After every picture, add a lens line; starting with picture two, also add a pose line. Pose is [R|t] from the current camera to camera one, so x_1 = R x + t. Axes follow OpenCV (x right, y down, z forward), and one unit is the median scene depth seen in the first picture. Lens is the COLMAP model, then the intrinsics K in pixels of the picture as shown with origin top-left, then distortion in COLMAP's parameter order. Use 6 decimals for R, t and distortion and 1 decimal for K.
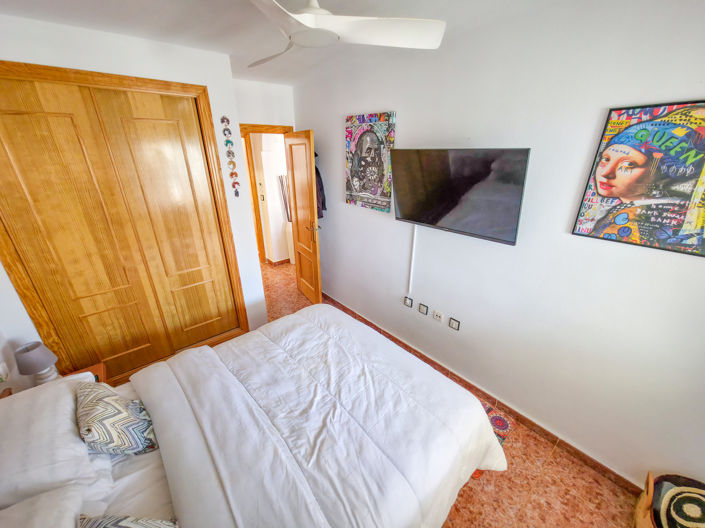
lens RADIAL K [[281.3, 0, 353.0], [0, 281.3, 267.5], [0, 0, 1]] dist [-0.000105, -0.000193]
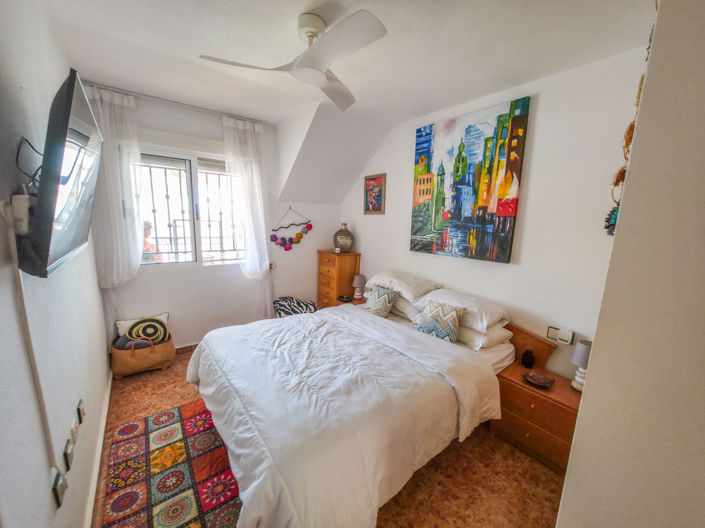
lens RADIAL K [[281.3, 0, 353.0], [0, 281.3, 267.5], [0, 0, 1]] dist [-0.000105, -0.000193]
pose [[-0.997992, -0.033594, 0.053692, -0.315833], [0.000874, 0.840351, 0.542042, -0.518830], [-0.063329, 0.541001, -0.838634, 1.785361]]
